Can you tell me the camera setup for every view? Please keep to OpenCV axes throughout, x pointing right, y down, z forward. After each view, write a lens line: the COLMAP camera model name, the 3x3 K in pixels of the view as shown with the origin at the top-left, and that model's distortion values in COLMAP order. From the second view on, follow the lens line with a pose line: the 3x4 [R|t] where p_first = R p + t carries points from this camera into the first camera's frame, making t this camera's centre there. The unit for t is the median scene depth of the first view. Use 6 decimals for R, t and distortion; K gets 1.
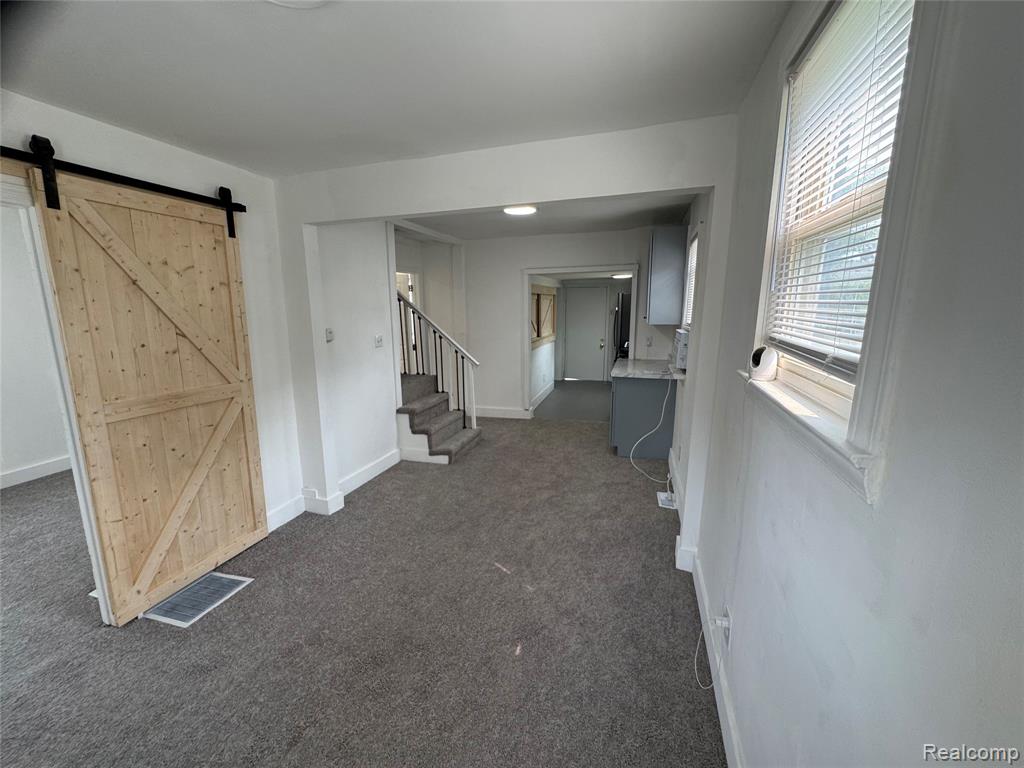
lens RADIAL K [[414.5, 0, 533.5], [0, 414.5, 379.1], [0, 0, 1]] dist [0.000124, -0.000253]
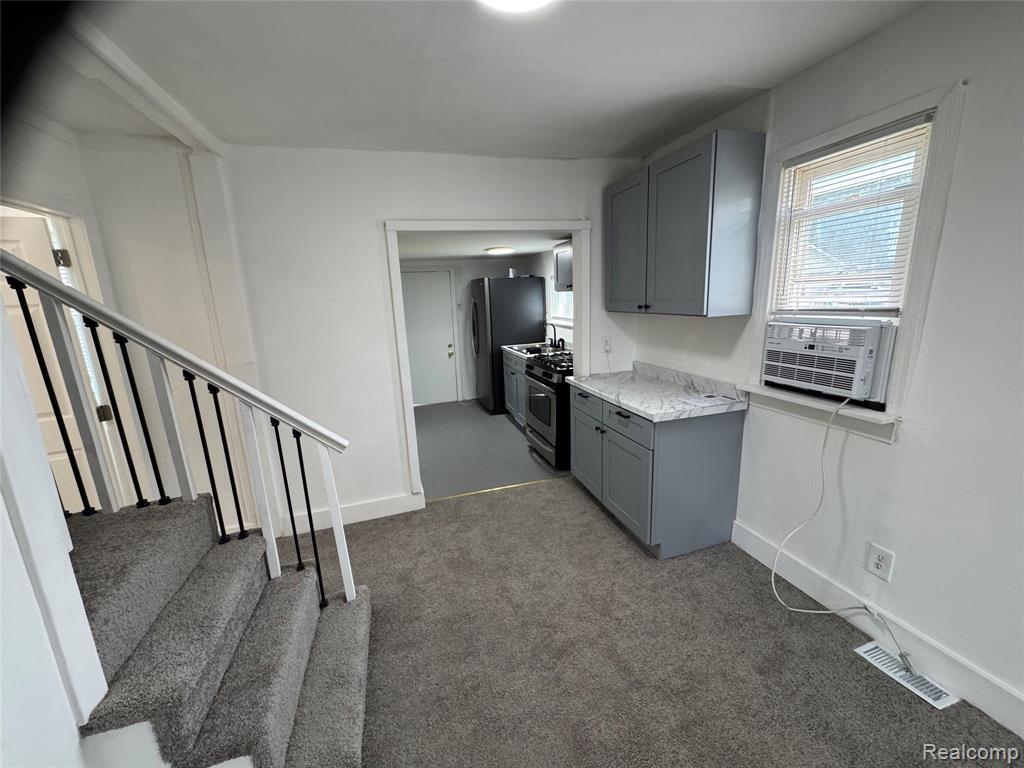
lens RADIAL K [[404.4, 0, 514.5], [0, 404.4, 382.0], [0, 0, 1]] dist [0.019023, 0.000040]
pose [[0.852891, -0.139315, 0.503158, -0.174245], [0.131073, 0.990011, 0.051937, -0.088688], [-0.505368, 0.021654, 0.862632, 0.550316]]
